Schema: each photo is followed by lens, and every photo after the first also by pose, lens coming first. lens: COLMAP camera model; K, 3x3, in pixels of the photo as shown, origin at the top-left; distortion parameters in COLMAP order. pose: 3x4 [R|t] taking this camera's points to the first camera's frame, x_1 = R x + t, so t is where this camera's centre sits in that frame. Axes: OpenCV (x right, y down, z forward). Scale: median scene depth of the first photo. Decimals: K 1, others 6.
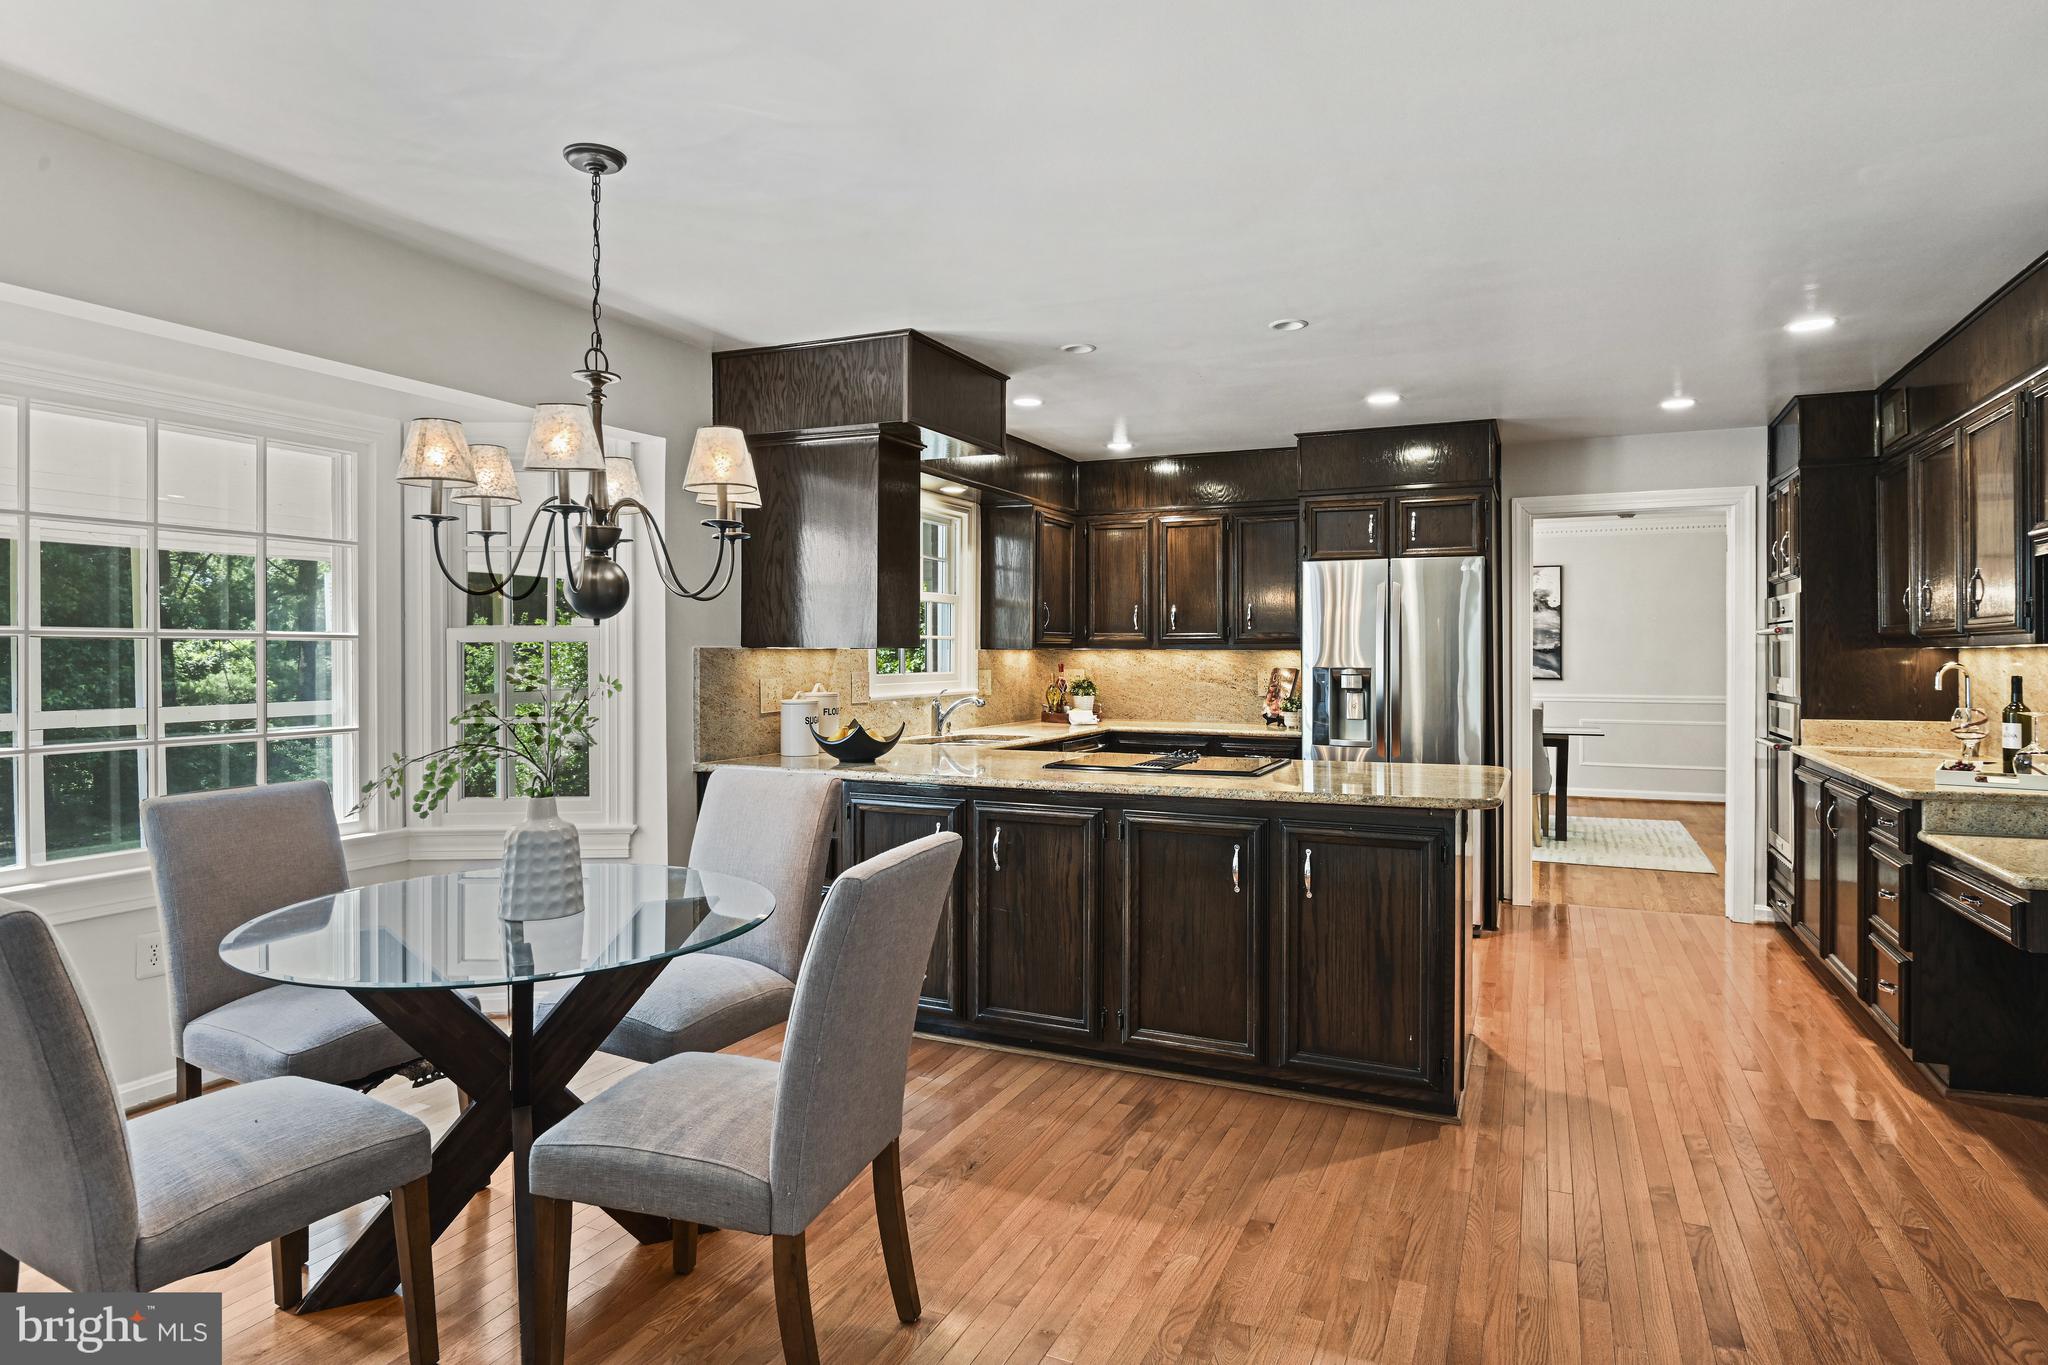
lens RADIAL K [[1113.4, 0, 1028.8], [0, 1113.4, 665.0], [0, 0, 1]] dist [-0.014253, -0.004405]
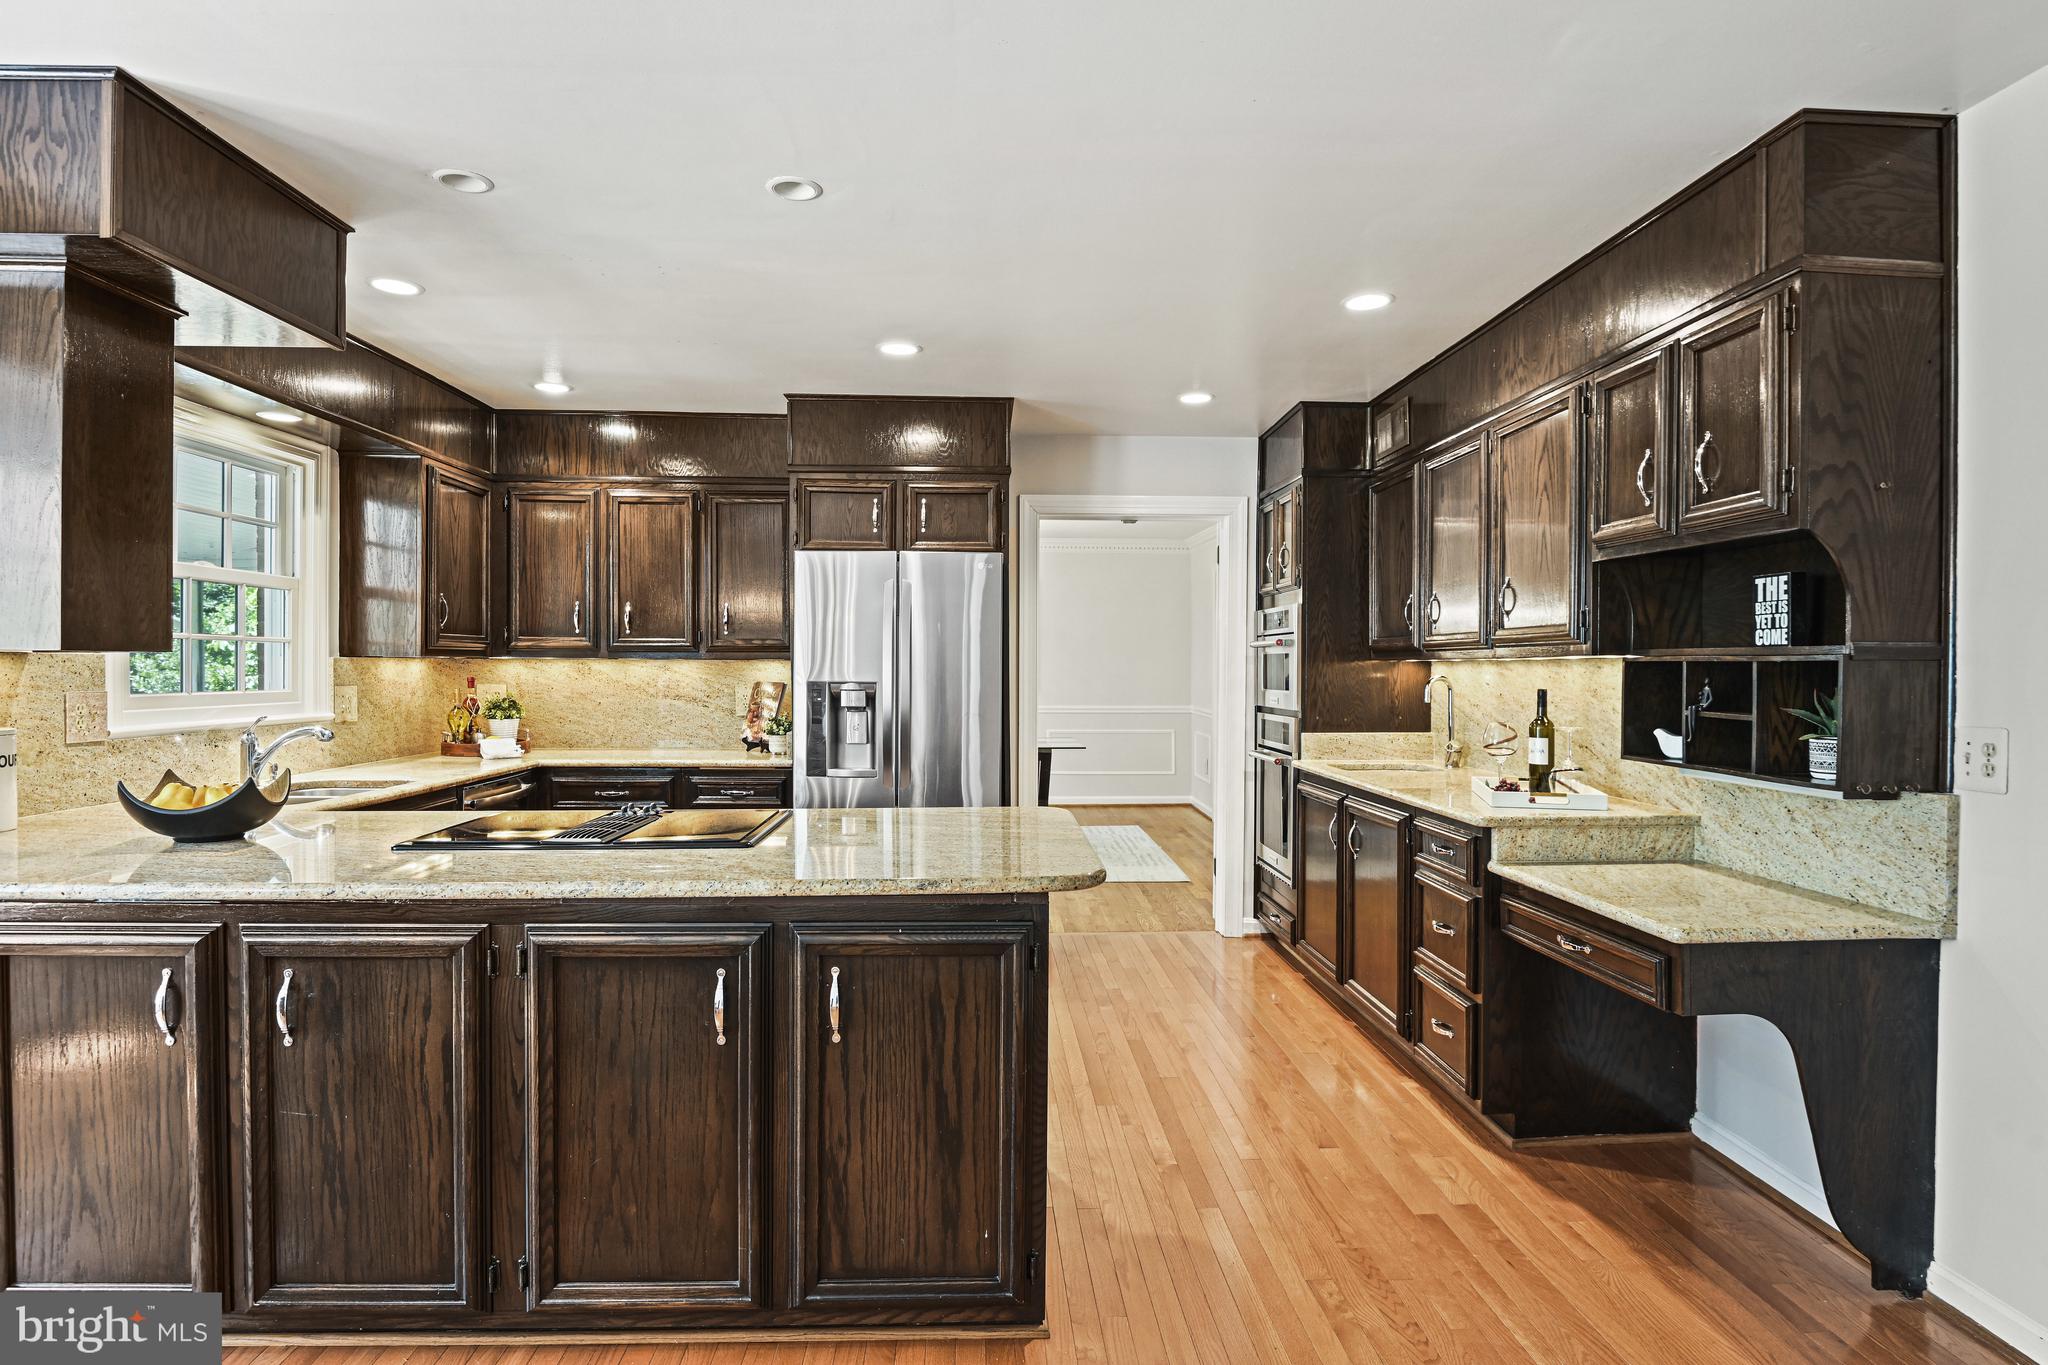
lens RADIAL K [[1113.4, 0, 1034.8], [0, 1113.4, 667.2], [0, 0, 1]] dist [-0.014253, -0.004405]
pose [[0.889603, 0.002546, 0.456728, 0.037878], [0.001524, 0.999962, -0.008541, -0.001210], [-0.456733, 0.008294, 0.889565, 0.235098]]
